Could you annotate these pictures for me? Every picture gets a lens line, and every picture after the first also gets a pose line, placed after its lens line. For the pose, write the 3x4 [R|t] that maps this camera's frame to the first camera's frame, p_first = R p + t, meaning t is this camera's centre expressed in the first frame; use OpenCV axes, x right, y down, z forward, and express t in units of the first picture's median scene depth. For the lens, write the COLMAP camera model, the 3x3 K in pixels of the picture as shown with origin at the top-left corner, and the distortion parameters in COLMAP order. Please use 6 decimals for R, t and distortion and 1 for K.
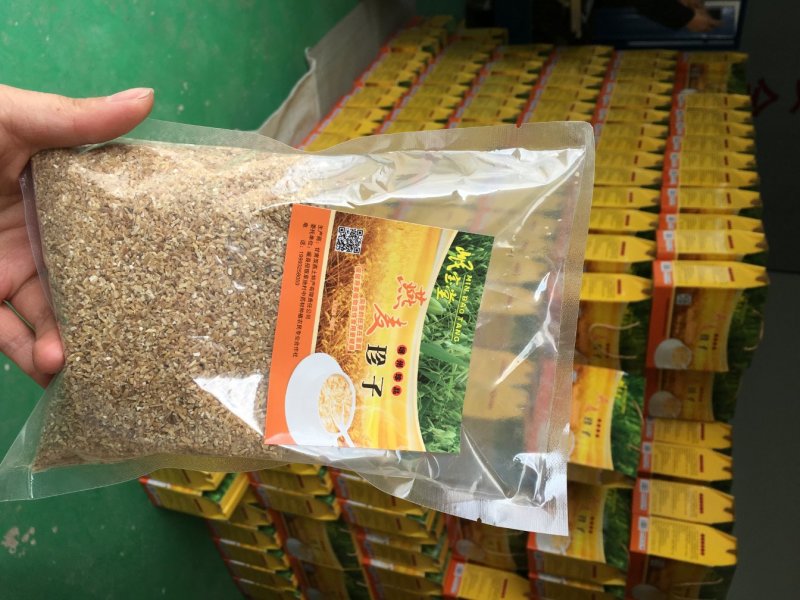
lens RADIAL K [[674.3, 0, 395.6], [0, 674.3, 303.4], [0, 0, 1]] dist [0.091245, -0.137290]
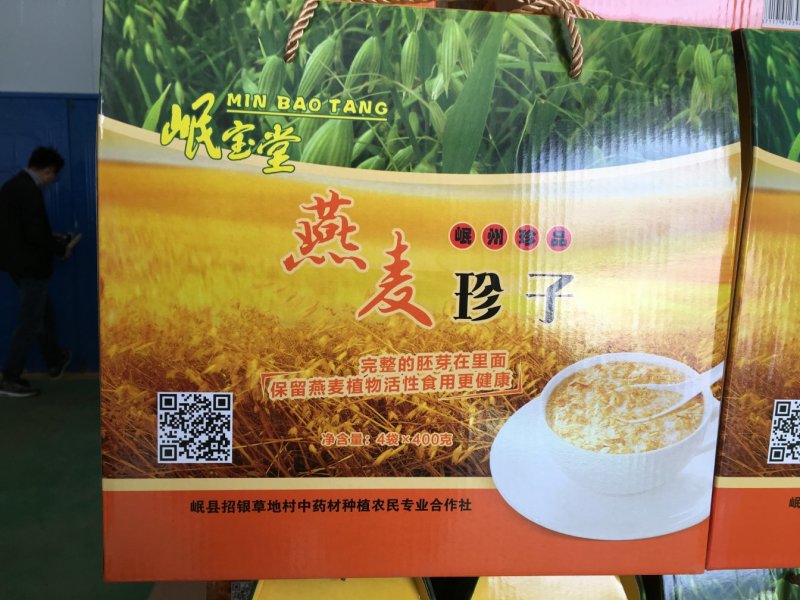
lens RADIAL K [[674.3, 0, 395.6], [0, 674.3, 303.4], [0, 0, 1]] dist [0.091245, -0.137290]
pose [[-0.109552, -0.992954, -0.045171, -0.008981], [0.993958, -0.109744, 0.001766, 0.026531], [-0.006711, -0.044704, 0.998978, 0.654487]]
